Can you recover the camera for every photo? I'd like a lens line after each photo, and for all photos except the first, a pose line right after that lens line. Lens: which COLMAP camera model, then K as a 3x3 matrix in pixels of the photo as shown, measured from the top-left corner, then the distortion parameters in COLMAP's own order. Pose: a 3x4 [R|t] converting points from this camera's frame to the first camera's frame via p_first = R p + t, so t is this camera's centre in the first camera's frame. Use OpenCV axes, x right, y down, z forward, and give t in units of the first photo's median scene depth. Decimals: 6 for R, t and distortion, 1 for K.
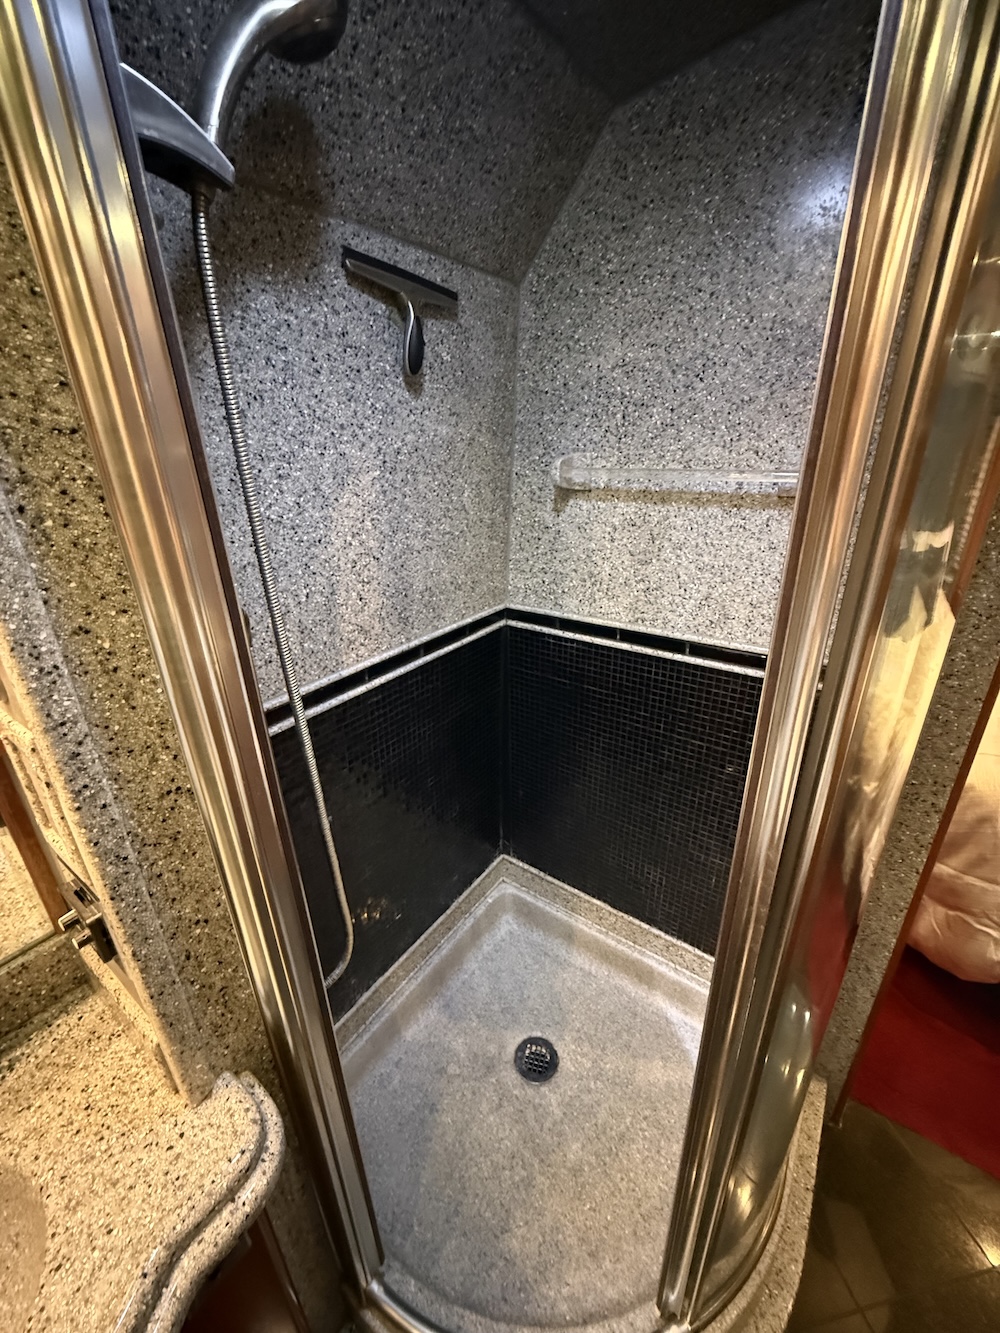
lens RADIAL K [[534.9, 0, 502.2], [0, 534.9, 665.2], [0, 0, 1]] dist [0.000774, 0.000217]
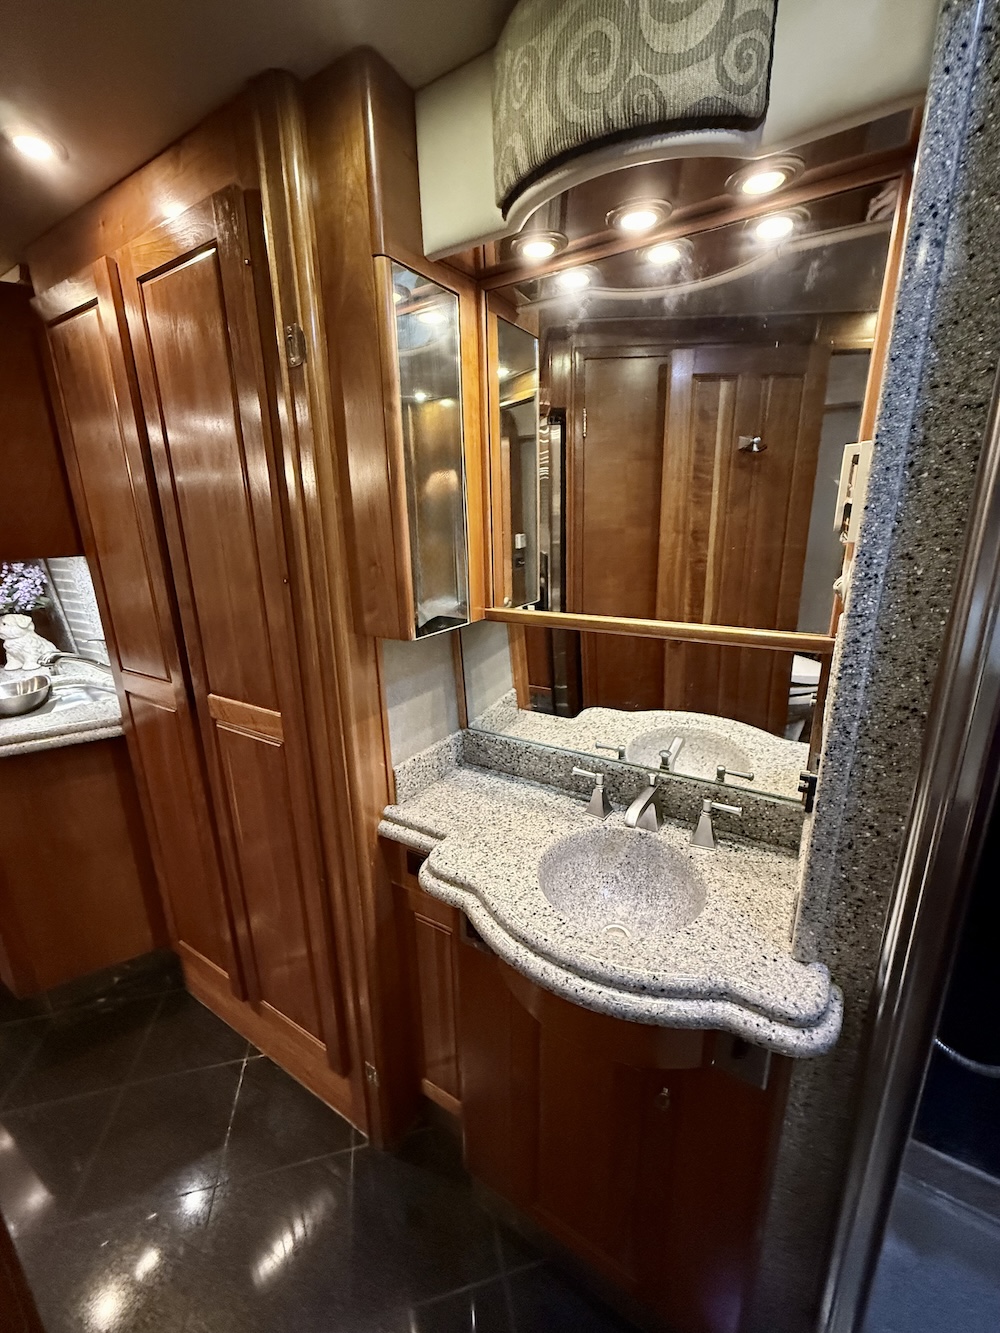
lens RADIAL K [[534.9, 0, 498.8], [0, 534.9, 669.6], [0, 0, 1]] dist [0.000774, 0.000217]
pose [[0.067633, 0.279453, -0.957774, 0.482979], [-0.372378, 0.897673, 0.235621, 0.237848], [0.925613, 0.340719, 0.164775, -0.079744]]
